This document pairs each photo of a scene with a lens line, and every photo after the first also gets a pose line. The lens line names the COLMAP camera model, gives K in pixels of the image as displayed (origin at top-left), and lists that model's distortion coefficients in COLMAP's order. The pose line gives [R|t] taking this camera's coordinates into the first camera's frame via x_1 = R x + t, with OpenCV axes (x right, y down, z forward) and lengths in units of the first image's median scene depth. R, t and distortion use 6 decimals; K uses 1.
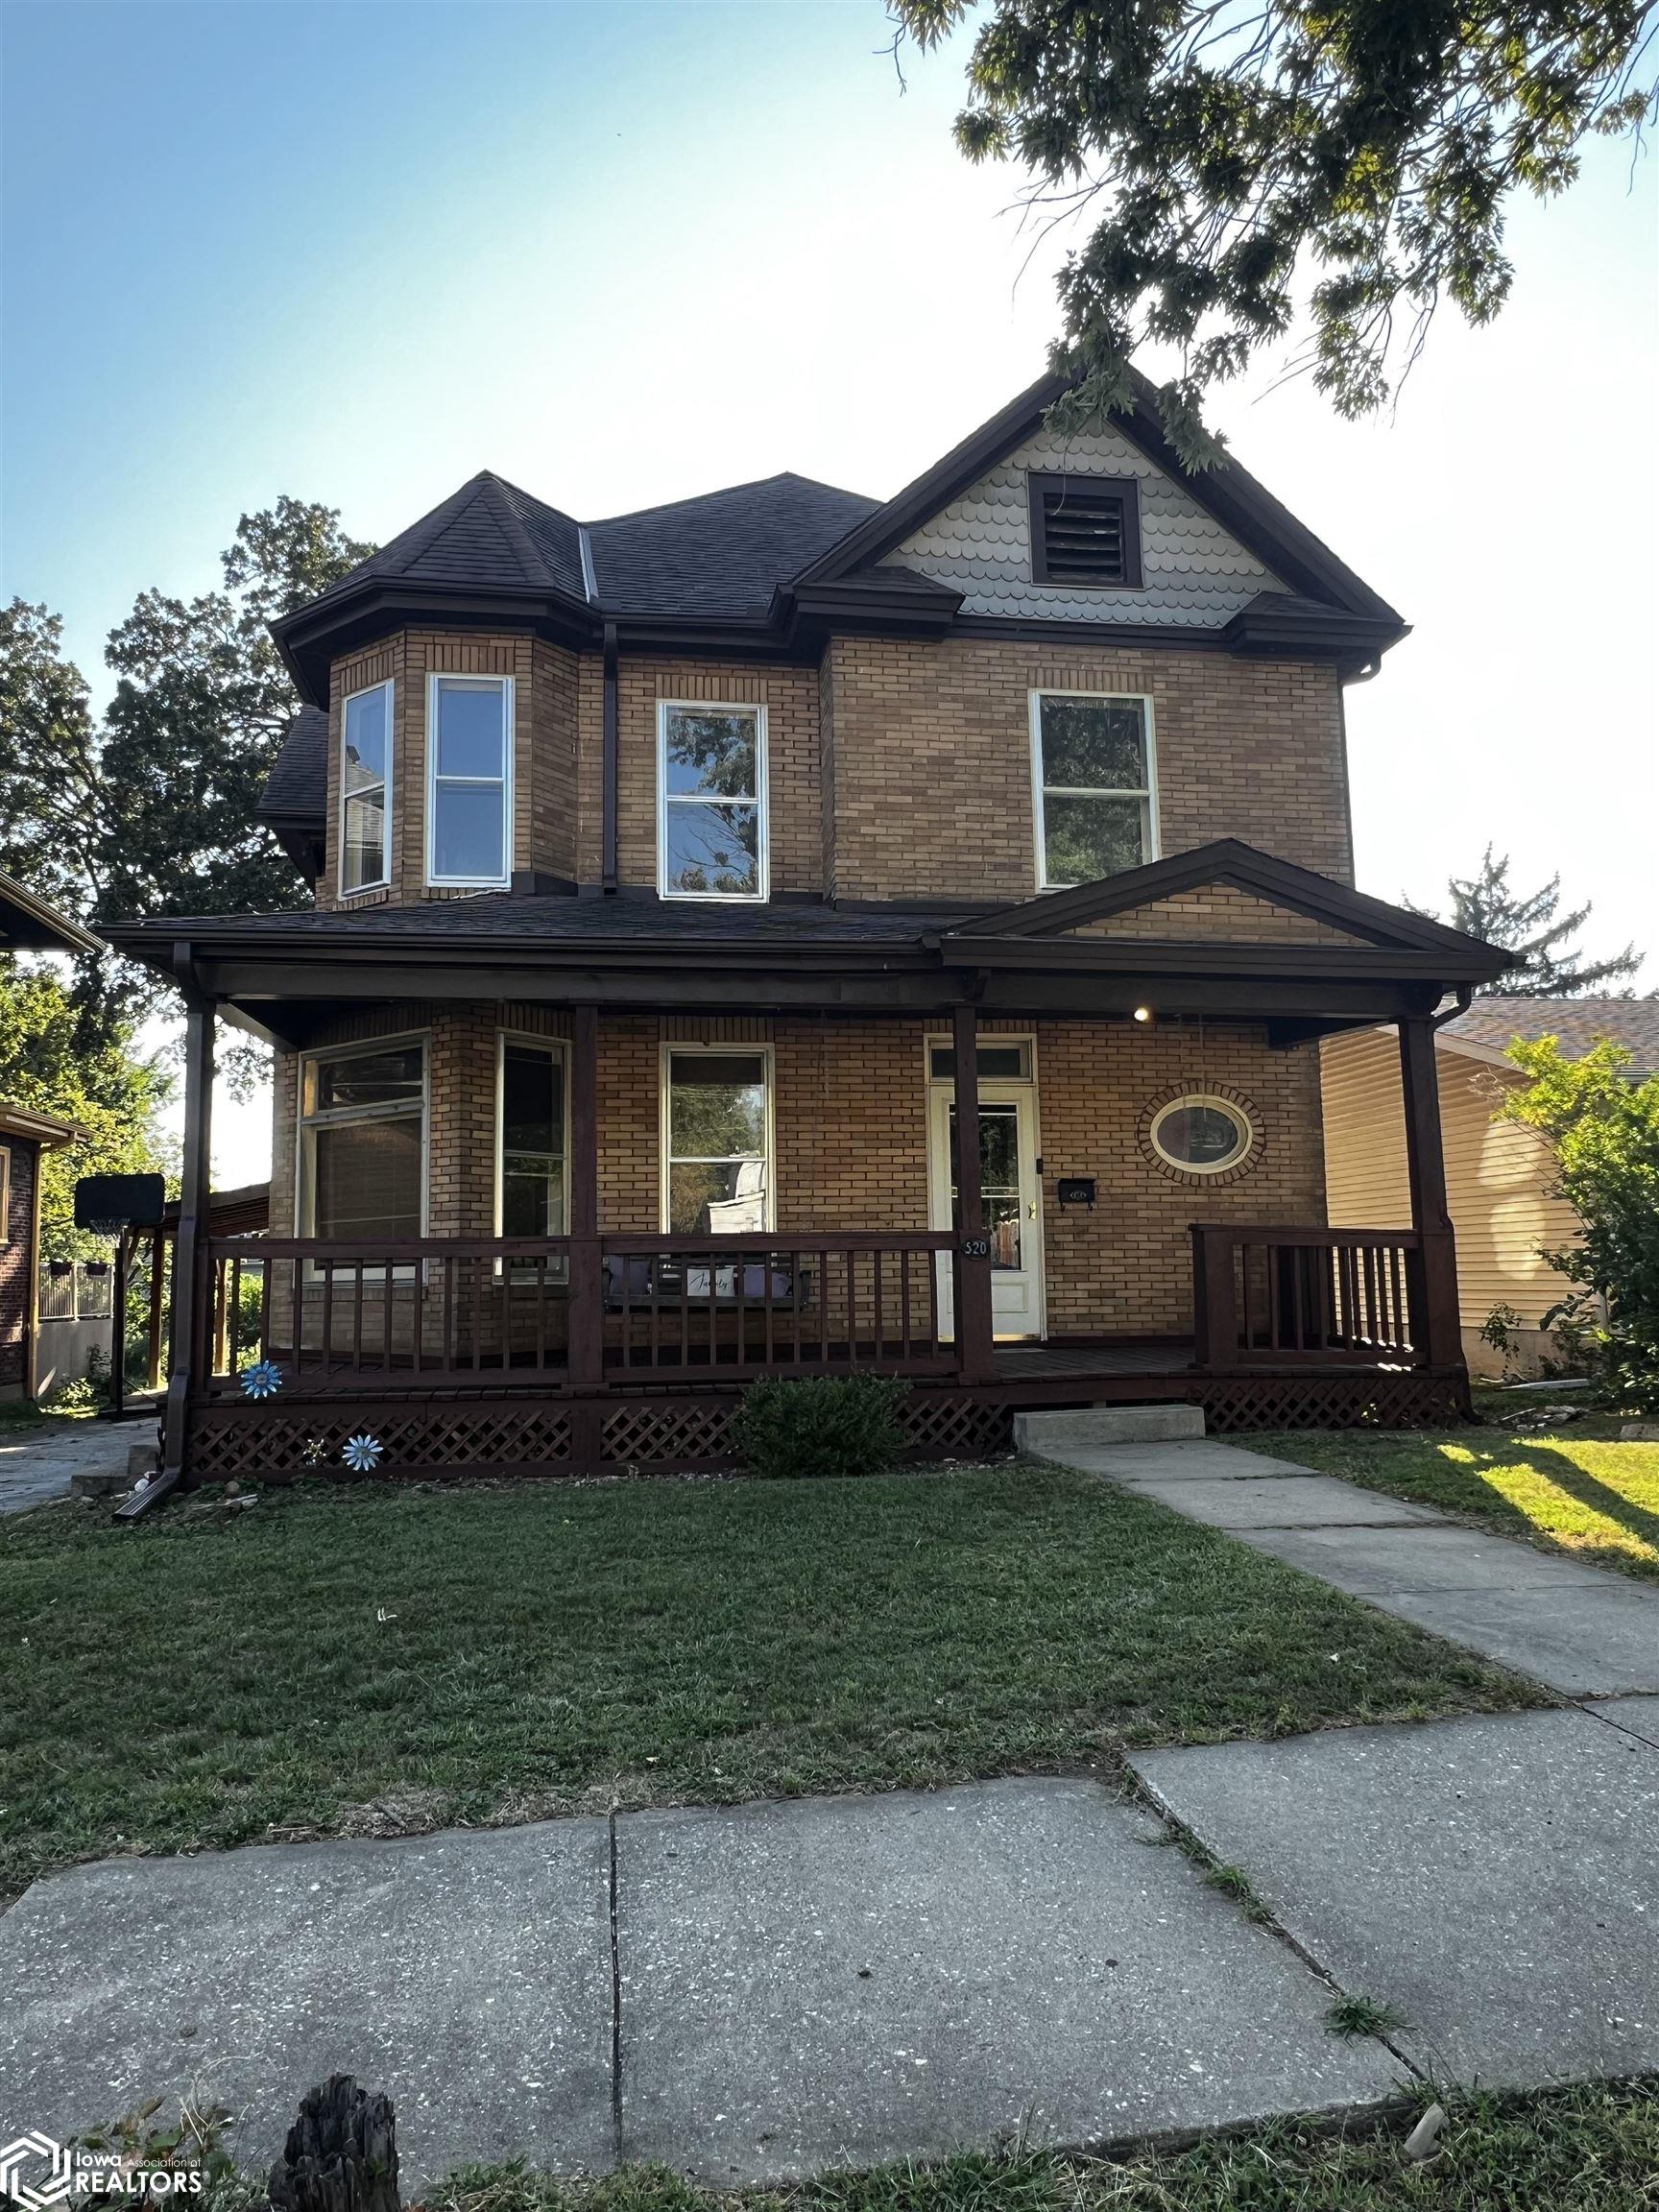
lens RADIAL K [[1440.9, 0, 827.0], [0, 1440.9, 1112.0], [0, 0, 1]] dist [0.004177, -0.000221]
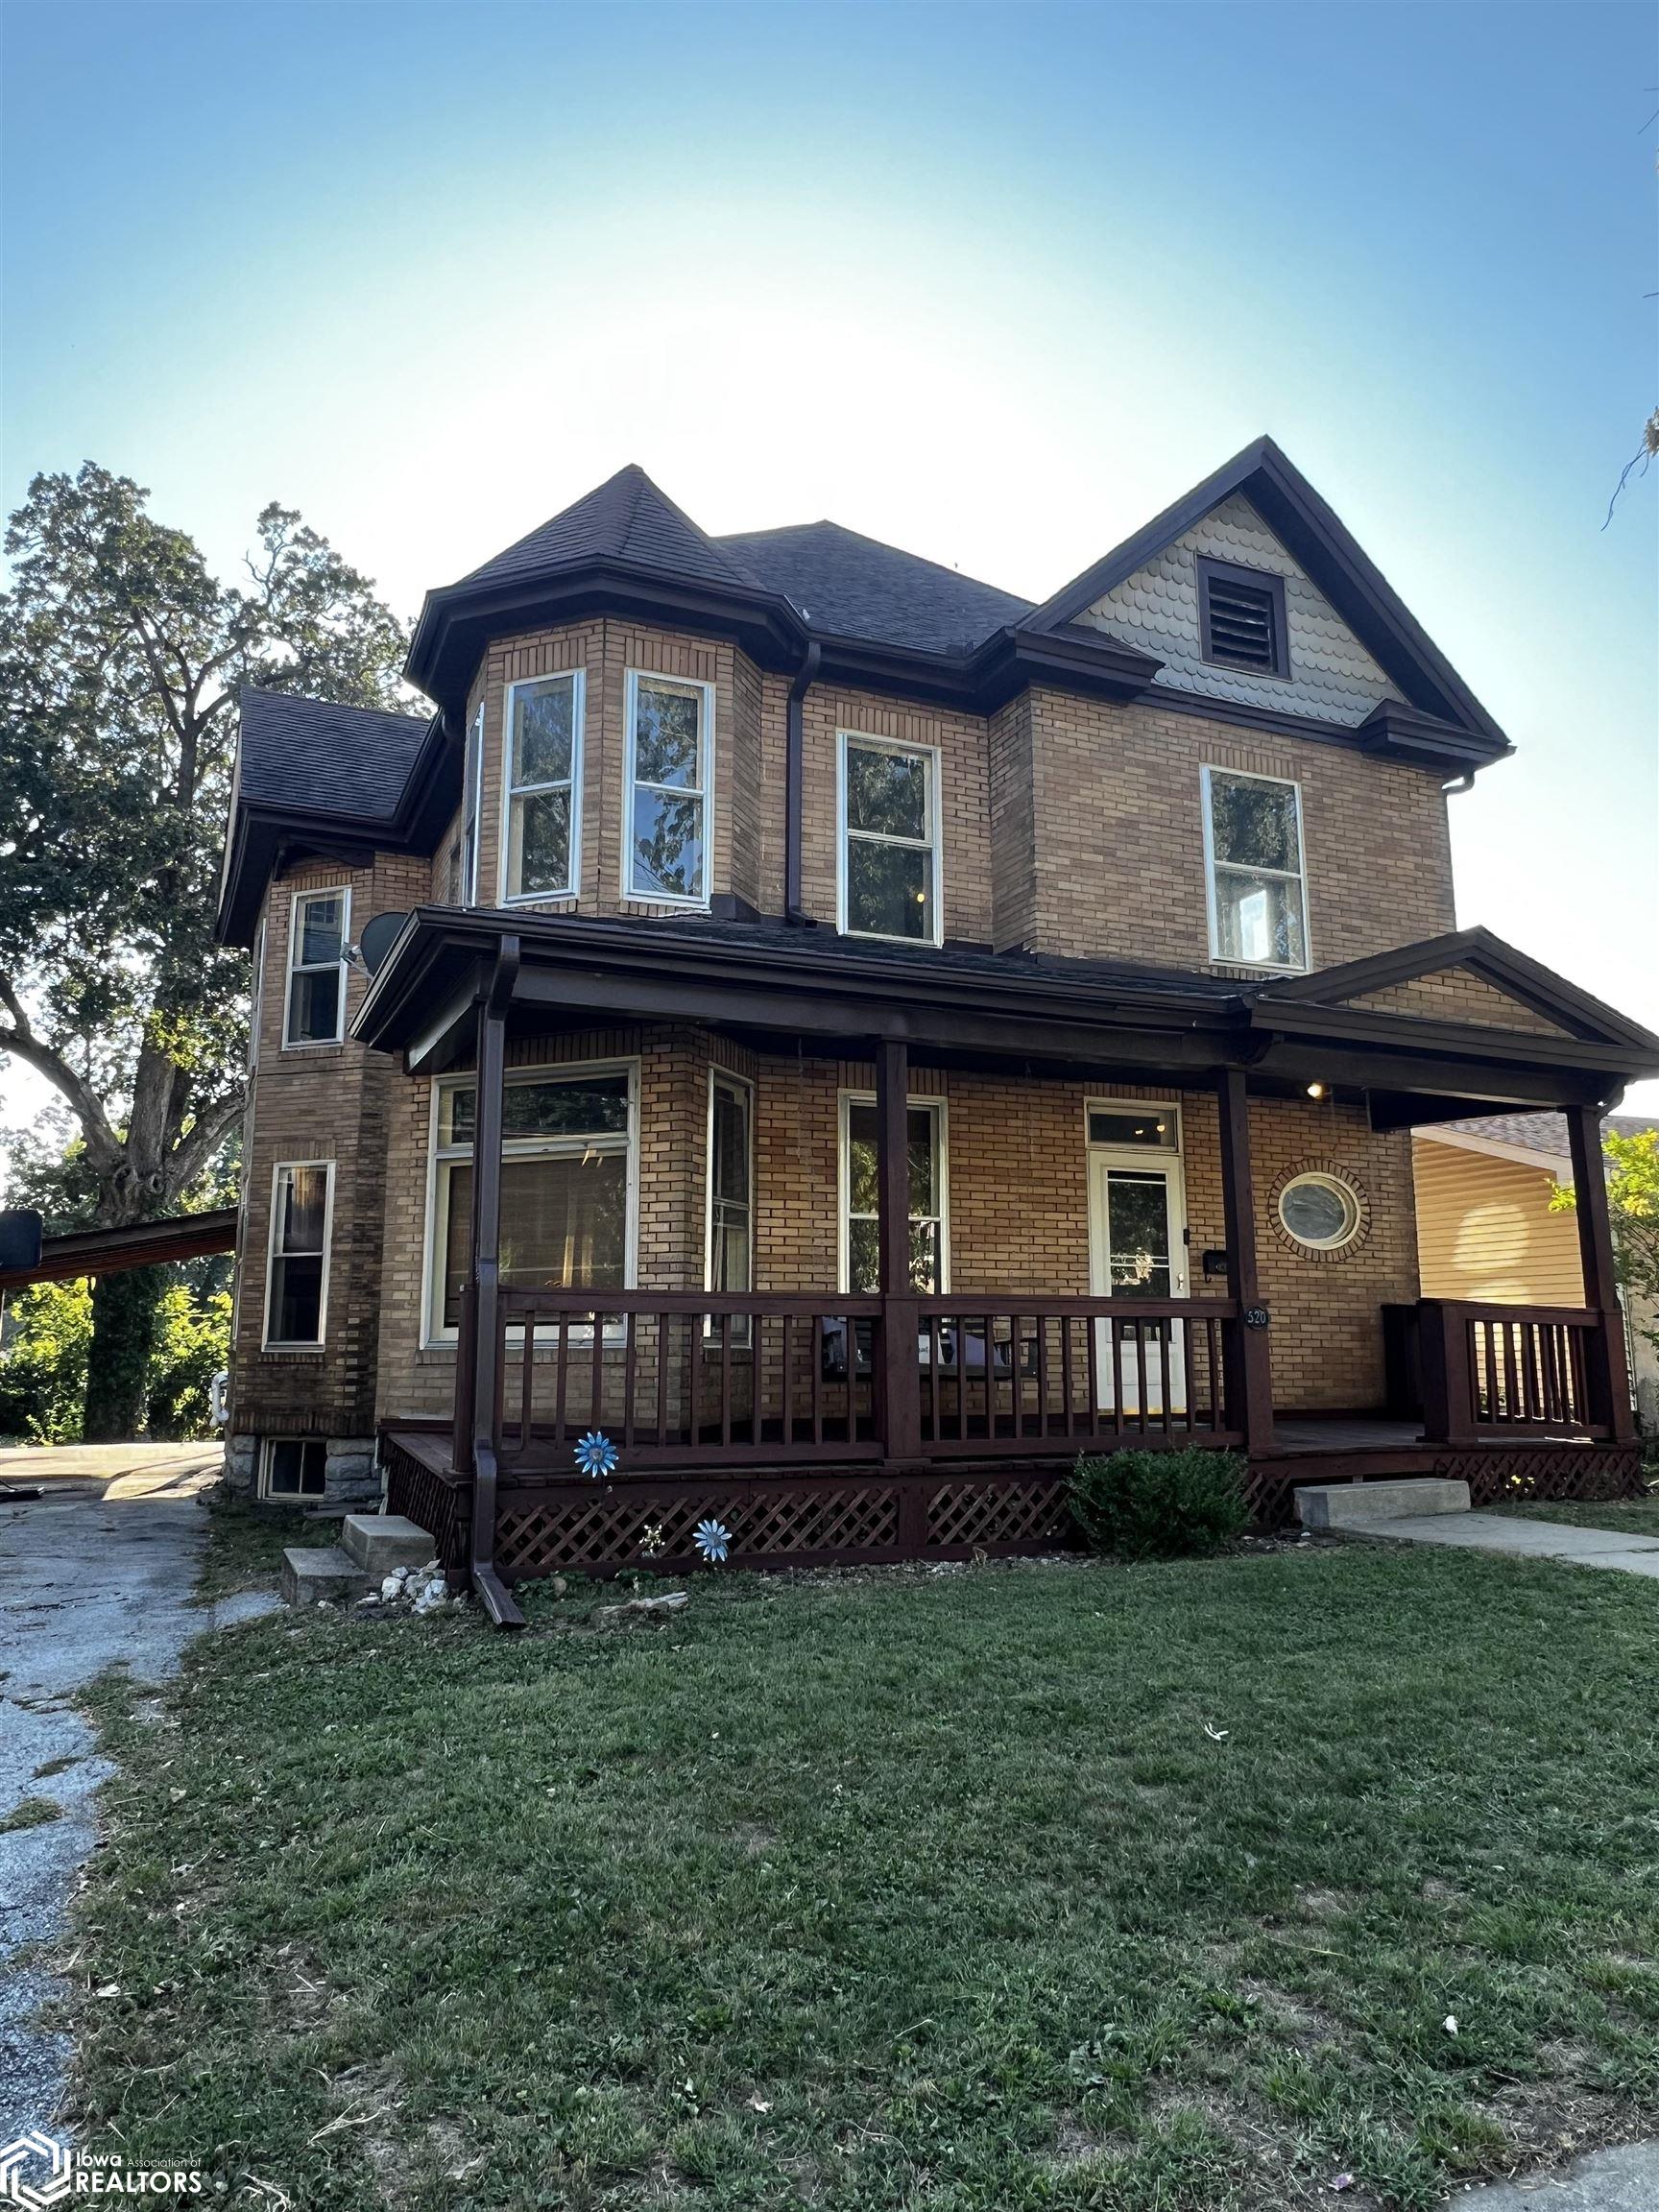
lens RADIAL K [[1436.0, 0, 829.5], [0, 1436.0, 1106.0], [0, 0, 1]] dist [0.004790, 0.001179]
pose [[0.967022, 0.057792, 0.248048, -0.349656], [-0.043993, 0.997179, -0.060820, 0.019386], [-0.250863, 0.047902, 0.966837, 0.102433]]
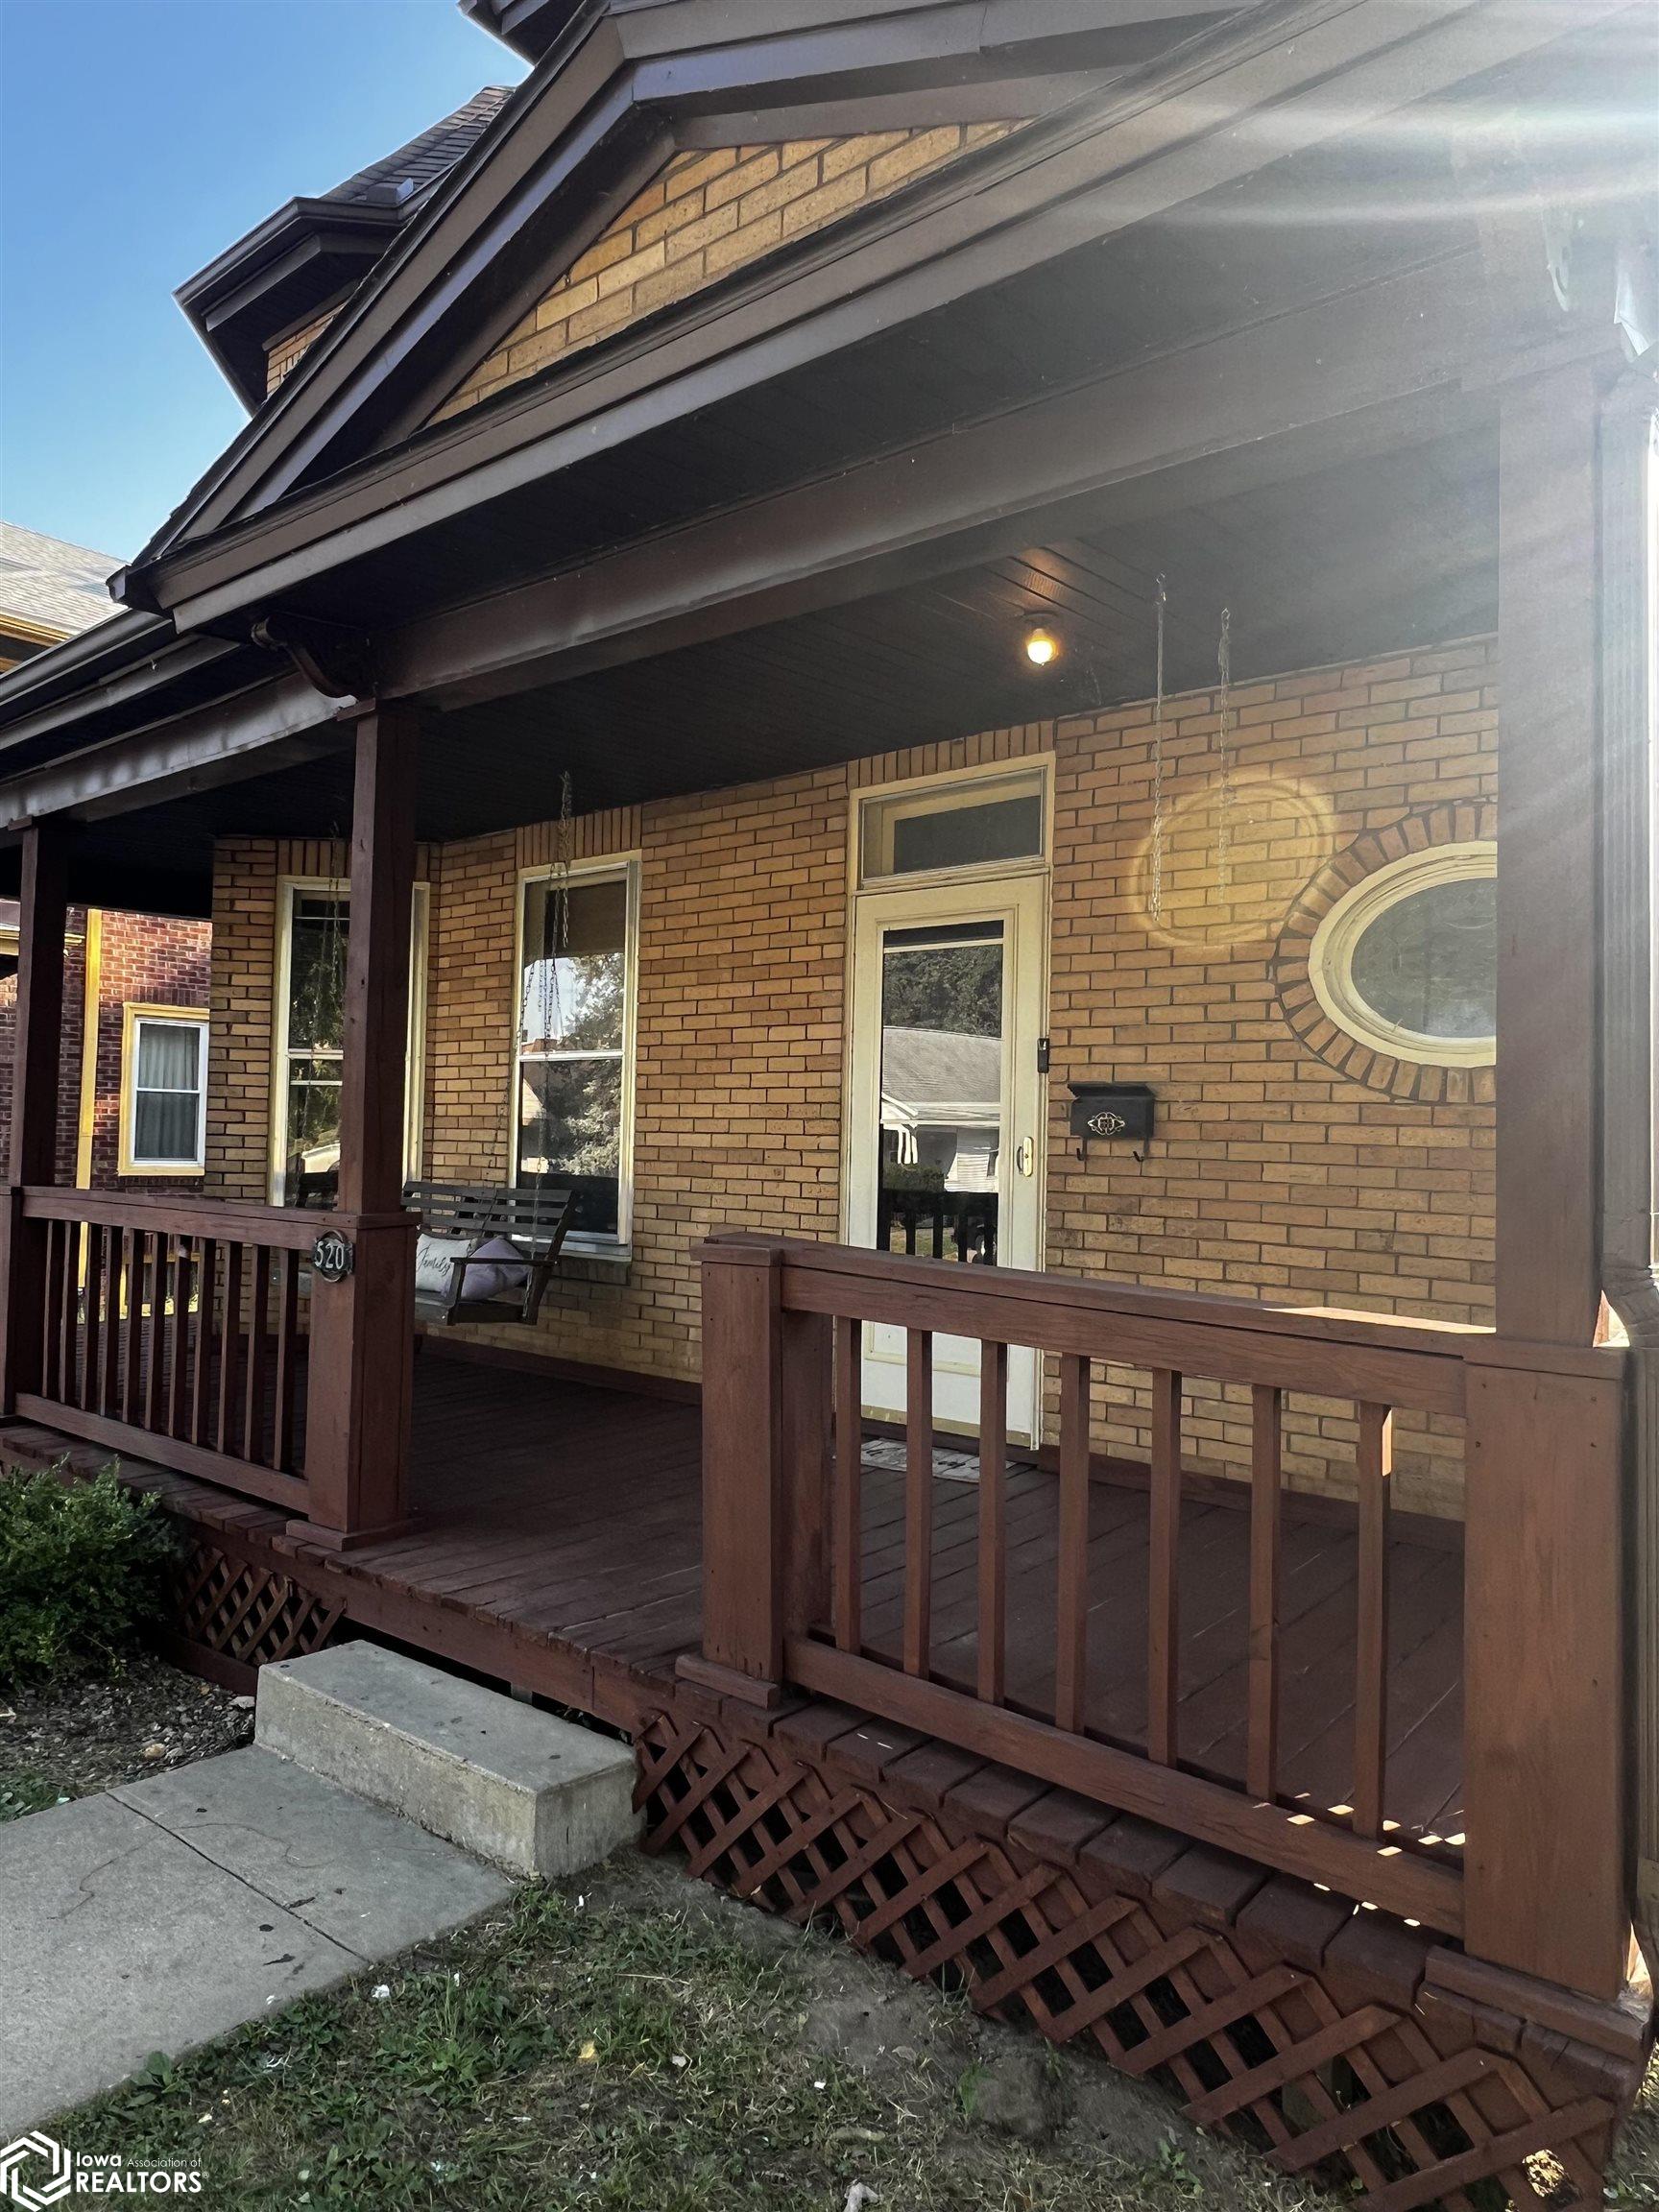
lens RADIAL K [[1440.9, 0, 827.0], [0, 1440.9, 1112.0], [0, 0, 1]] dist [0.004177, -0.000221]
pose [[0.653078, 0.013773, -0.757165, 0.447781], [0.055038, 0.996327, 0.065596, 0.022916], [0.755288, -0.084512, 0.649921, 0.679632]]
